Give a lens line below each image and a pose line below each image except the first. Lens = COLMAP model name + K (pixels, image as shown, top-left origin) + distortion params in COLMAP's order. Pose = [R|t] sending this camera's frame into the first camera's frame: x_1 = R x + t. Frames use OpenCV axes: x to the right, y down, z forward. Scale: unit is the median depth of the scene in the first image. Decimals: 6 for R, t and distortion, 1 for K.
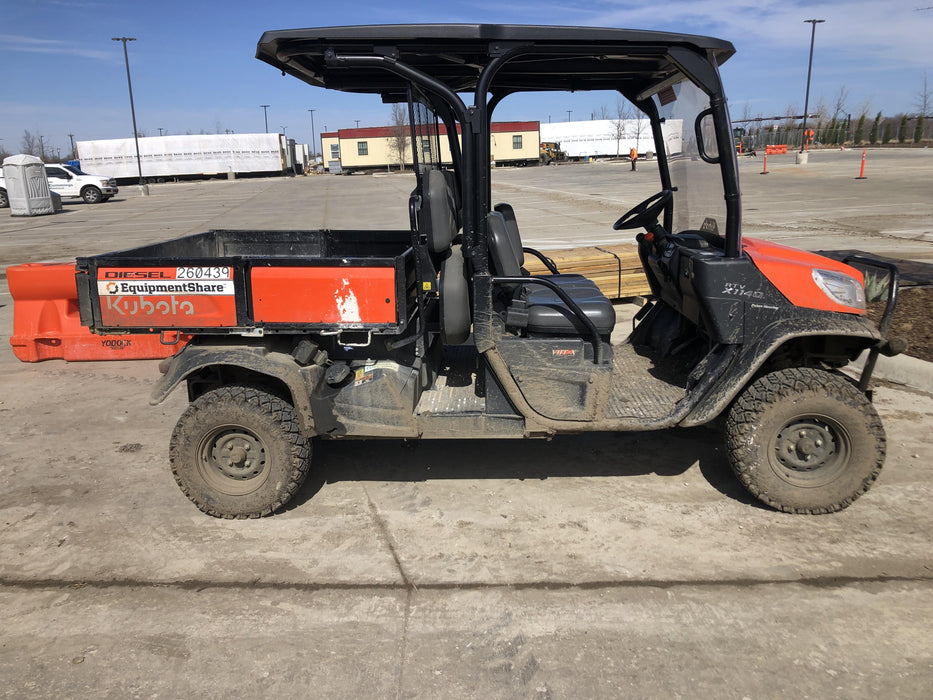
lens RADIAL K [[755.8, 0, 466.5], [0, 755.8, 350.0], [0, 0, 1]] dist [0.072523, -0.118003]
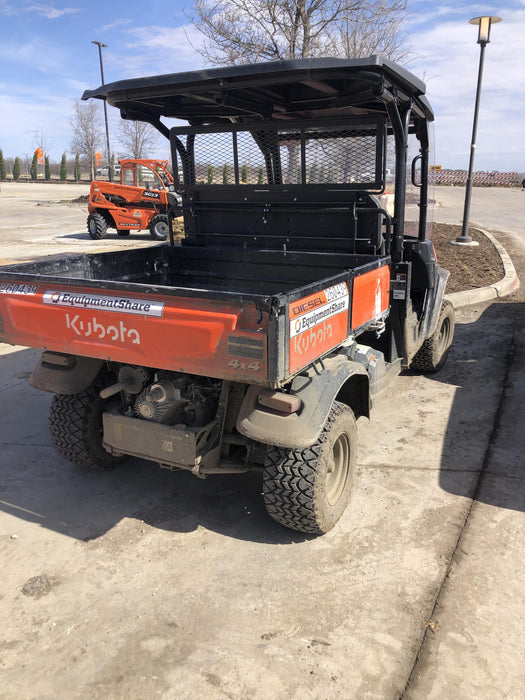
lens RADIAL K [[567.1, 0, 269.6], [0, 567.1, 351.0], [0, 0, 1]] dist [0.072523, -0.118003]
pose [[0.409490, -0.237822, 0.880771, -1.037055], [0.207358, 0.964420, 0.164003, -0.163950], [-0.888437, 0.115478, 0.444235, 0.752452]]
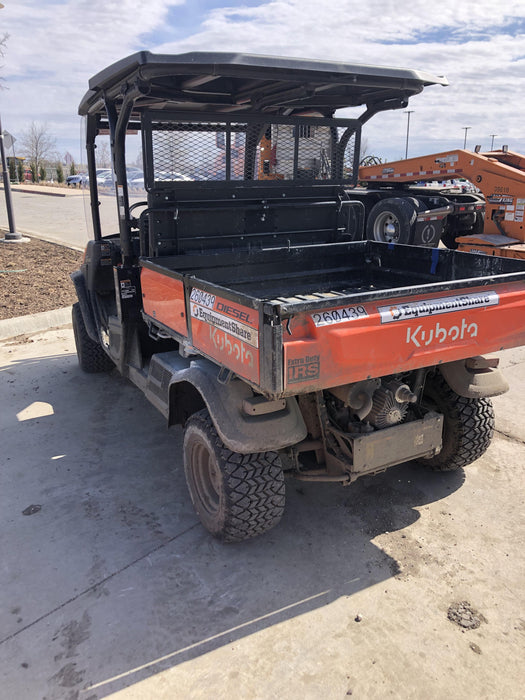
lens RADIAL K [[567.1, 0, 269.6], [0, 567.1, 351.0], [0, 0, 1]] dist [0.072523, -0.118003]
pose [[-0.539613, -0.227929, 0.810472, -0.940682], [0.205301, 0.897972, 0.389226, -0.403480], [-0.816498, 0.376422, -0.437764, 1.714328]]
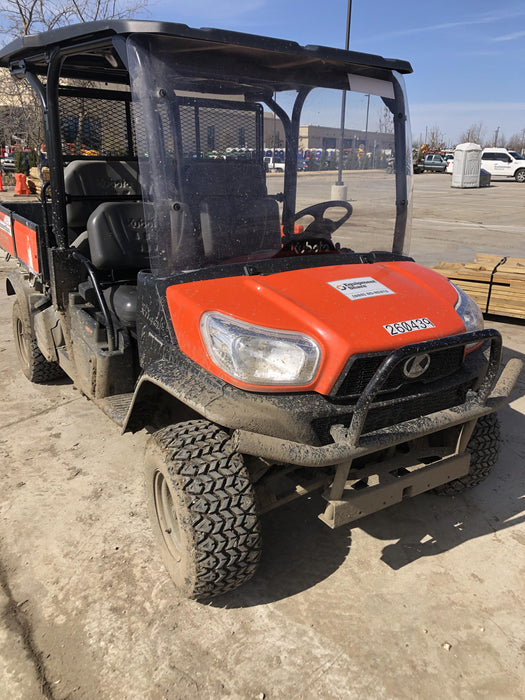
lens RADIAL K [[567.1, 0, 269.6], [0, 567.1, 351.0], [0, 0, 1]] dist [0.072523, -0.118003]
pose [[0.588883, 0.288942, -0.754804, 0.951408], [-0.214749, 0.956280, 0.198525, -0.192657], [0.779166, 0.045185, 0.625187, 0.683410]]
